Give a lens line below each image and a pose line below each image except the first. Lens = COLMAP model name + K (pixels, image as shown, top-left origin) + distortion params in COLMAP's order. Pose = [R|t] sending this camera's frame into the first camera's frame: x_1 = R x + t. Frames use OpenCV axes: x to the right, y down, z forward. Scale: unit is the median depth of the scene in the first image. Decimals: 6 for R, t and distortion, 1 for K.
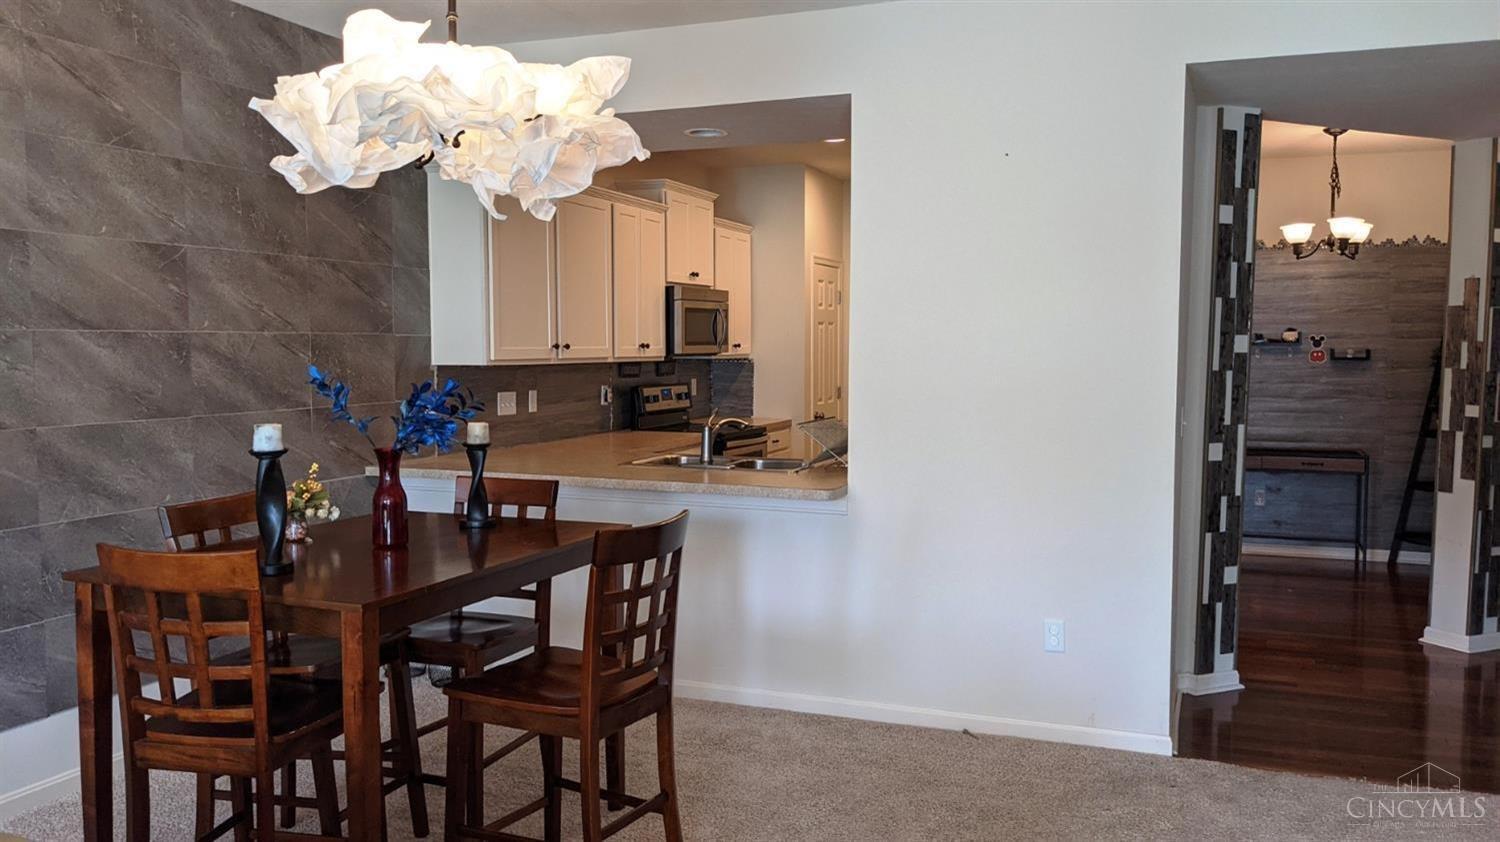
lens RADIAL K [[1153.1, 0, 754.8], [0, 1153.1, 429.5], [0, 0, 1]] dist [0.086829, -0.155381]
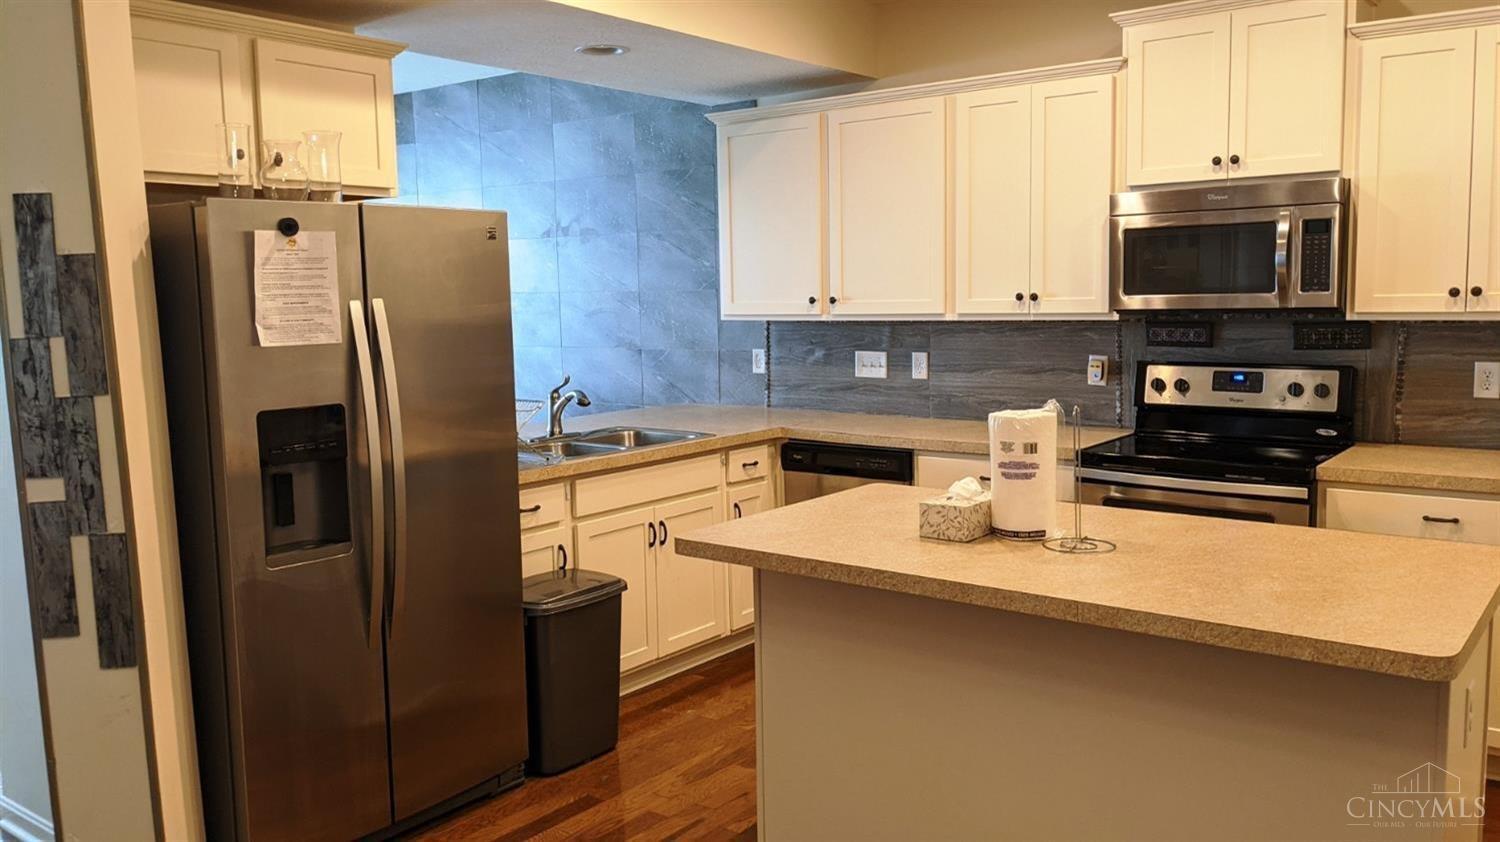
lens RADIAL K [[1174.2, 0, 805.1], [0, 1174.2, 415.5], [0, 0, 1]] dist [0.089470, -0.163447]
pose [[-0.256837, 0.109856, -0.960191, 0.585384], [-0.052009, 0.990508, 0.127236, -0.084263], [0.965054, 0.082618, -0.248685, 1.045777]]
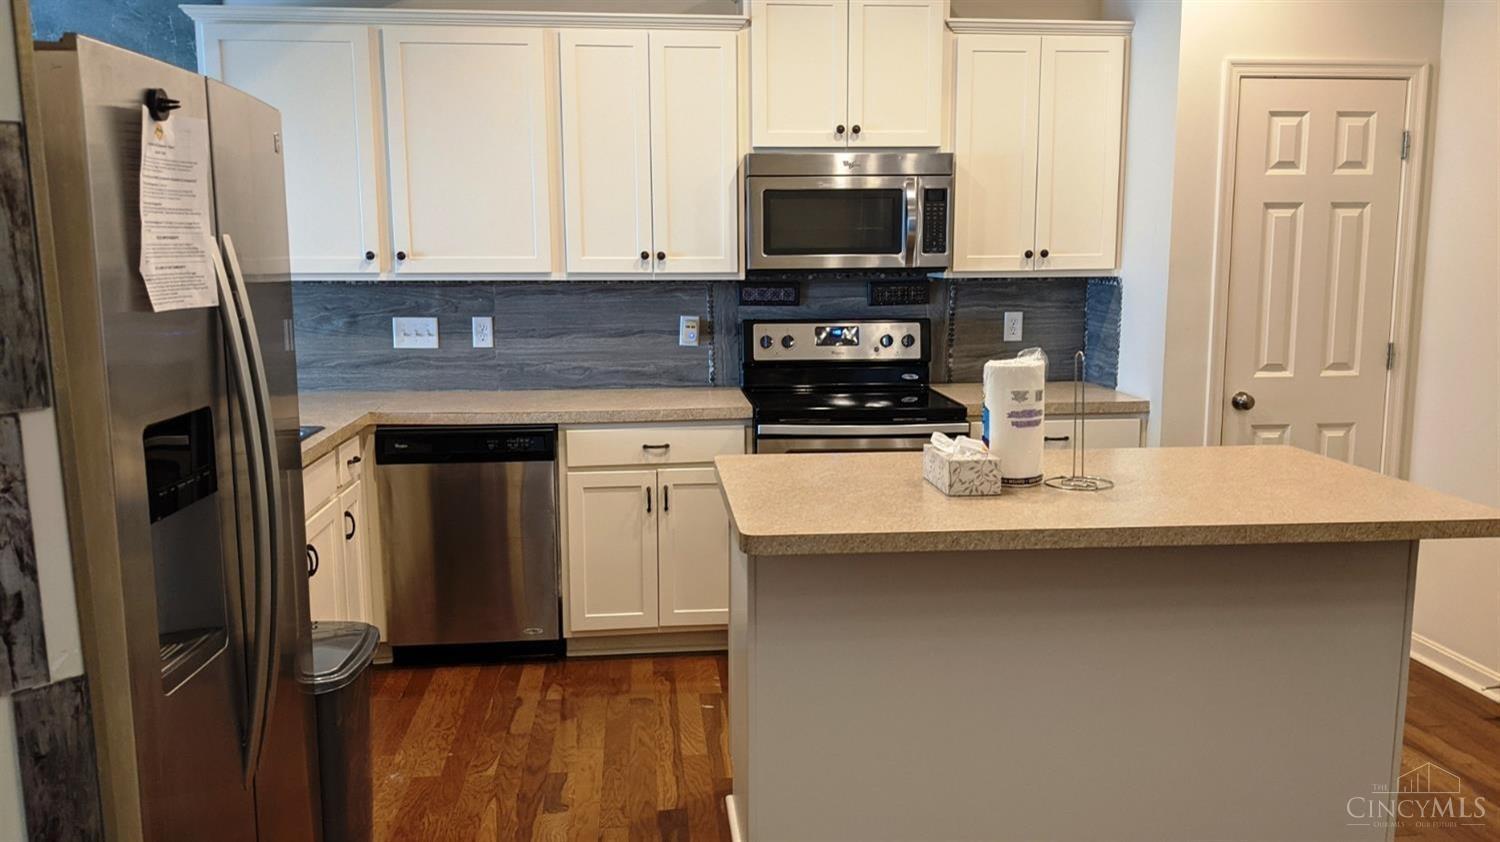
lens RADIAL K [[1153.1, 0, 754.8], [0, 1153.1, 429.5], [0, 0, 1]] dist [0.086829, -0.155381]
pose [[0.461699, 0.135338, -0.876651, 0.494065], [-0.062856, 0.990800, 0.119856, -0.057213], [0.884807, -0.000234, 0.465958, 0.750136]]
